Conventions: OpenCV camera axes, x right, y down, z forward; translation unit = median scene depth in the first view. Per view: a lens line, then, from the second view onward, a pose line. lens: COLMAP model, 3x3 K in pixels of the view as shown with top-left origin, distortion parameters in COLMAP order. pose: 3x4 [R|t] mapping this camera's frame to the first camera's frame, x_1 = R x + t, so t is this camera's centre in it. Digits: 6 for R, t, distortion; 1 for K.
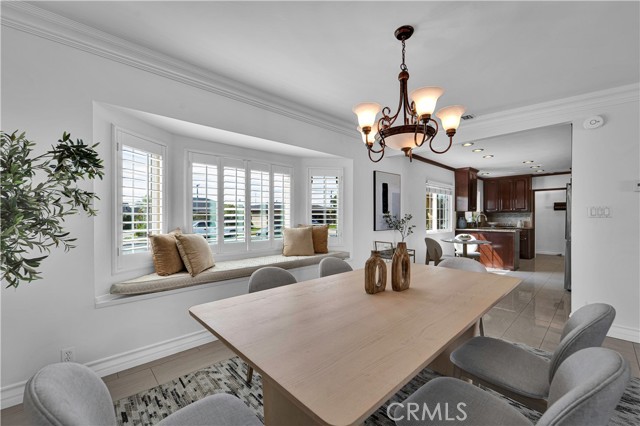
lens RADIAL K [[261.7, 0, 315.3], [0, 261.7, 215.8], [0, 0, 1]] dist [0.000888, -0.000607]
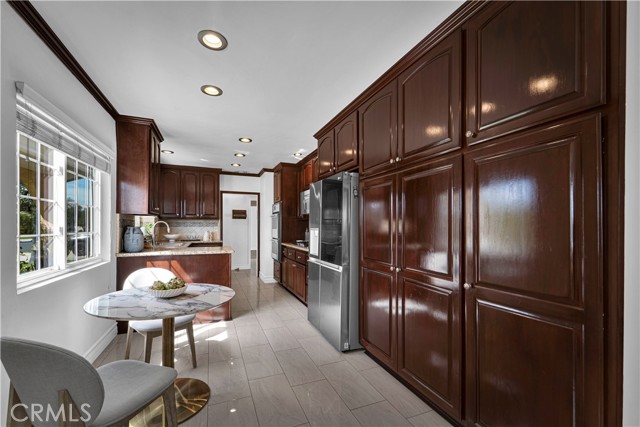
lens RADIAL K [[267.9, 0, 324.6], [0, 267.9, 231.7], [0, 0, 1]] dist [-0.001778, -0.000595]
pose [[0.342968, -0.018404, 0.939167, 0.200574], [-0.008407, 0.999708, 0.022660, -0.000429], [-0.939309, -0.015667, 0.342713, 0.447453]]
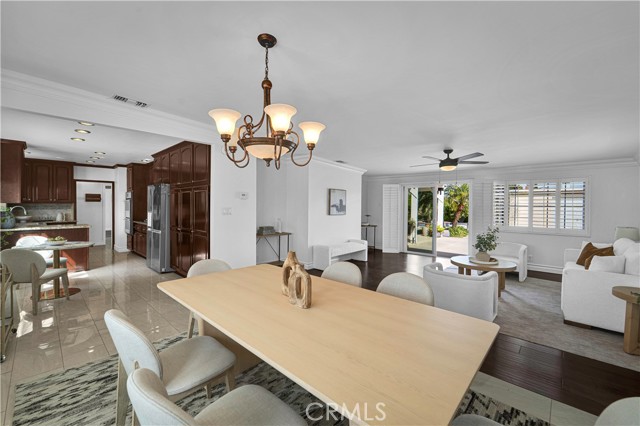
lens RADIAL K [[261.7, 0, 314.2], [0, 261.7, 209.3], [0, 0, 1]] dist [0.000888, -0.000607]
pose [[-0.053896, -0.015792, 0.998422, -0.132620], [-0.010136, 0.999832, 0.015267, -0.016214], [-0.998495, -0.009297, -0.054047, 0.209017]]
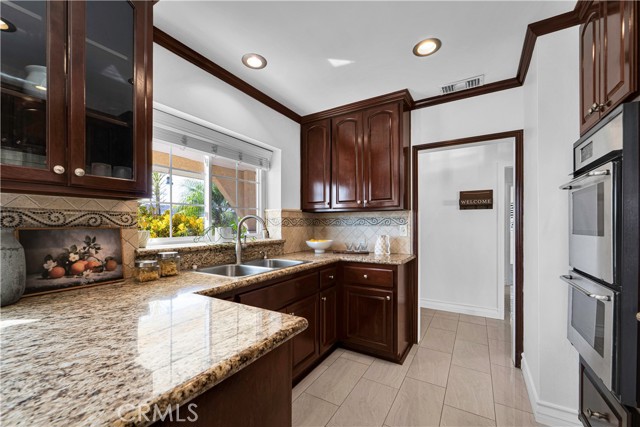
lens RADIAL K [[267.9, 0, 304.5], [0, 267.9, 223.3], [0, 0, 1]] dist [-0.001778, -0.000595]
pose [[0.968676, -0.002419, 0.248318, 0.605722], [0.001320, 0.999989, 0.004592, 0.000210], [-0.248326, -0.004120, 0.968668, 0.695016]]
